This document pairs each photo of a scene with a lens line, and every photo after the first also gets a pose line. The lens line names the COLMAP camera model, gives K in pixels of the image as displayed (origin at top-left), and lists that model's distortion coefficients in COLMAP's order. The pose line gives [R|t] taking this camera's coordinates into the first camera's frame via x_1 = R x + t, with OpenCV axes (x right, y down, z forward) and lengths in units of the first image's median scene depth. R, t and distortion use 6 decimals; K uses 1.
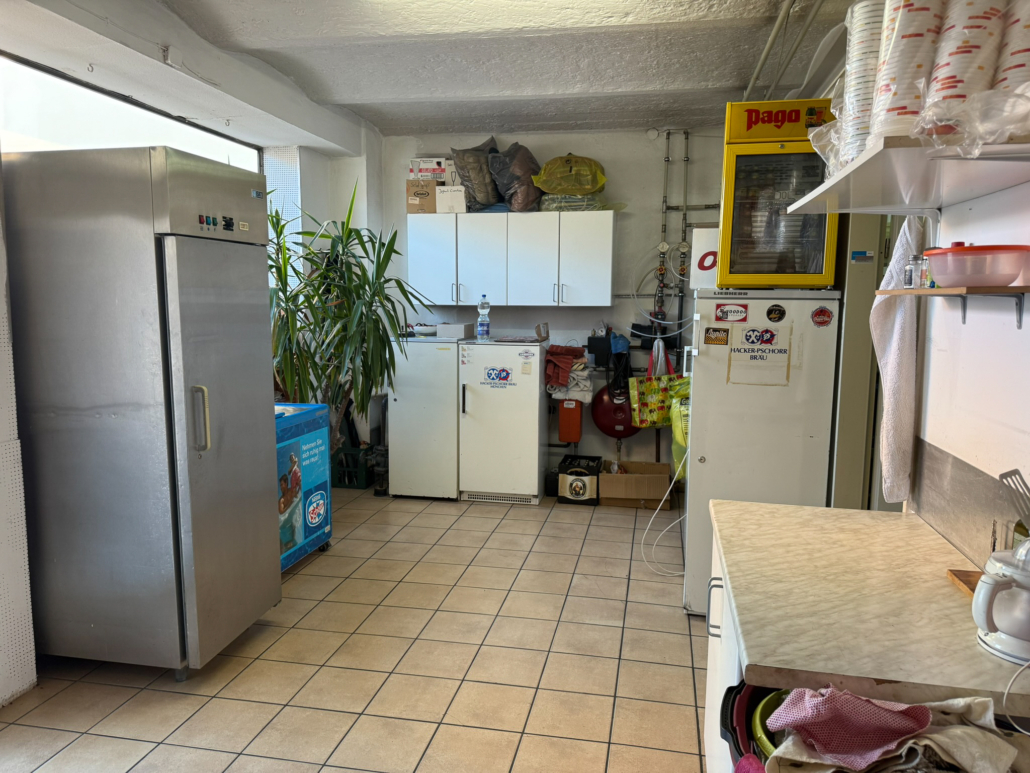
lens RADIAL K [[720.6, 0, 513.3], [0, 720.6, 392.1], [0, 0, 1]] dist [0.082090, -0.109391]
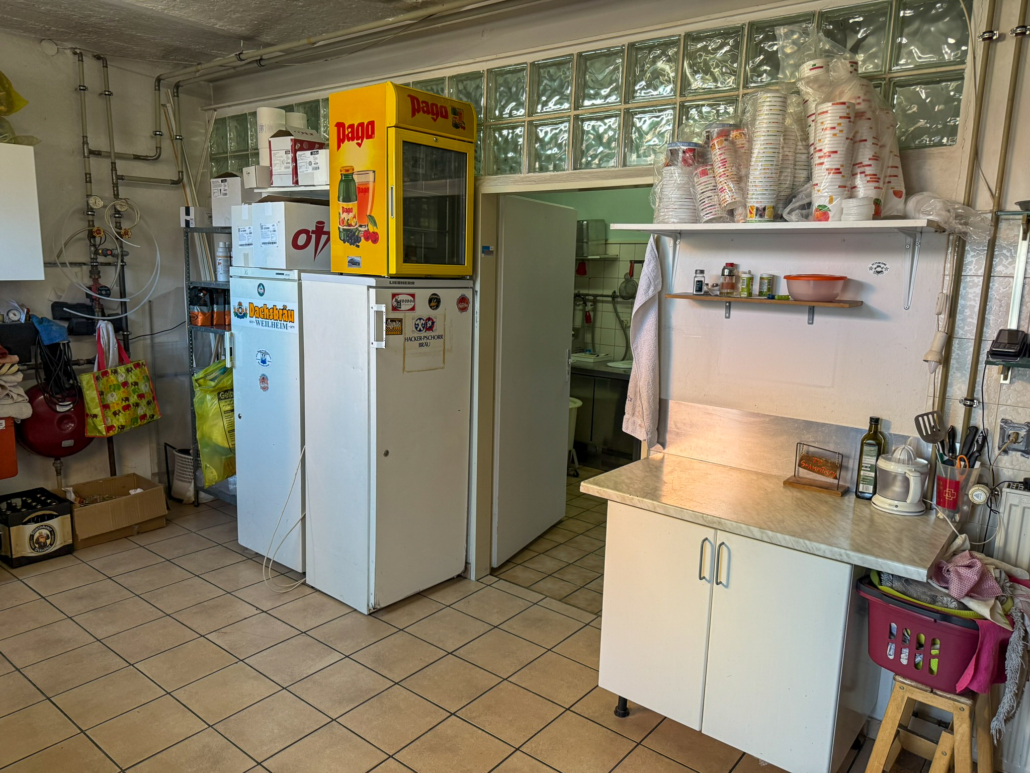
lens RADIAL K [[720.6, 0, 513.3], [0, 720.6, 392.1], [0, 0, 1]] dist [0.082090, -0.109391]
pose [[0.448311, -0.154506, 0.880423, -0.433652], [0.088601, 0.987779, 0.128230, -0.084030], [-0.889475, 0.020520, 0.456522, 0.345969]]
